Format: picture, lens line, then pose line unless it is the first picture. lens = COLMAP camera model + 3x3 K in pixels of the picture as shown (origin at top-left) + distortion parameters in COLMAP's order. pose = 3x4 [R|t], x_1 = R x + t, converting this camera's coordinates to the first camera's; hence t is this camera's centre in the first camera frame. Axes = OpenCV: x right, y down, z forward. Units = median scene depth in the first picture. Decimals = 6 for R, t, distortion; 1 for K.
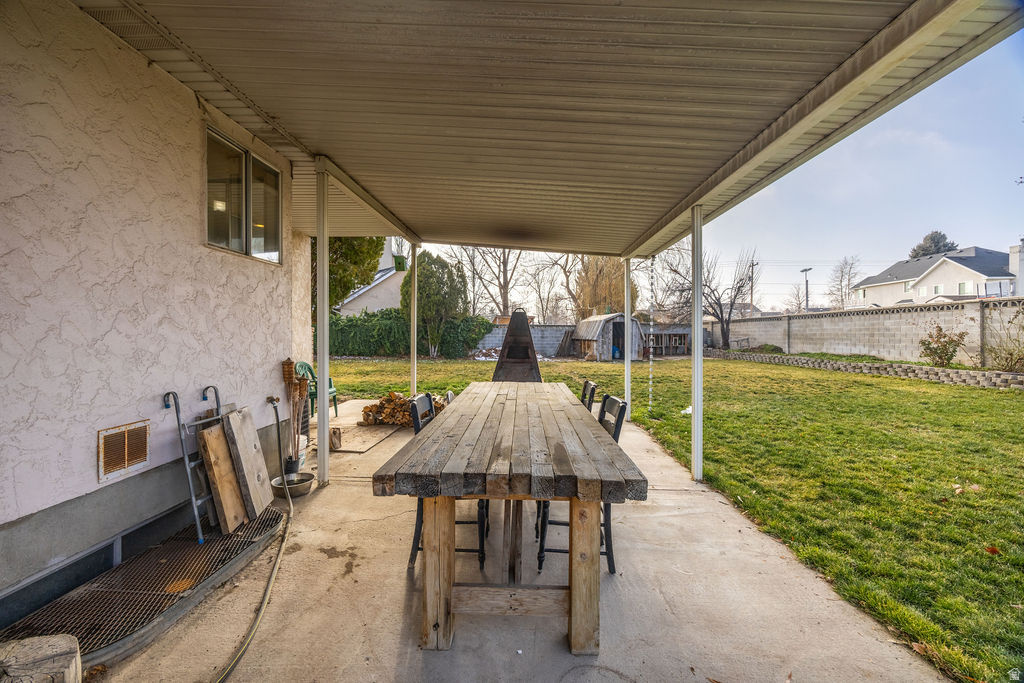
lens RADIAL K [[402.9, 0, 493.4], [0, 402.9, 329.7], [0, 0, 1]] dist [-0.001027, -0.000010]
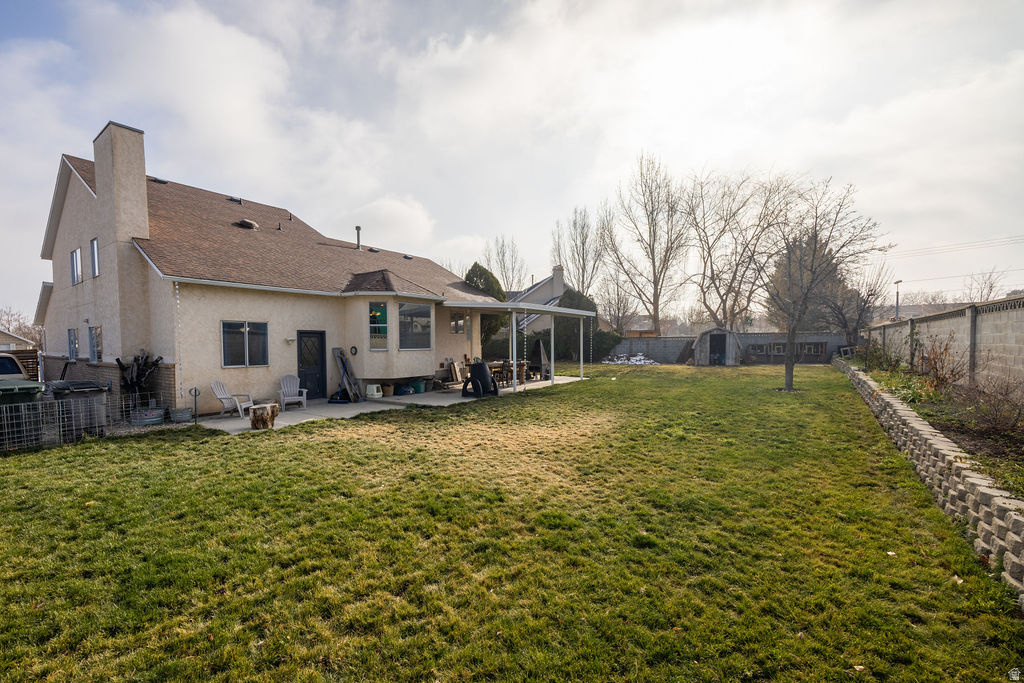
lens RADIAL K [[402.9, 0, 493.4], [0, 402.9, 329.7], [0, 0, 1]] dist [-0.001027, -0.000010]
pose [[0.880807, -0.034257, -0.472234, 0.295393], [0.021998, 0.999263, -0.031460, -0.008424], [0.472964, 0.017322, 0.880912, -0.438853]]
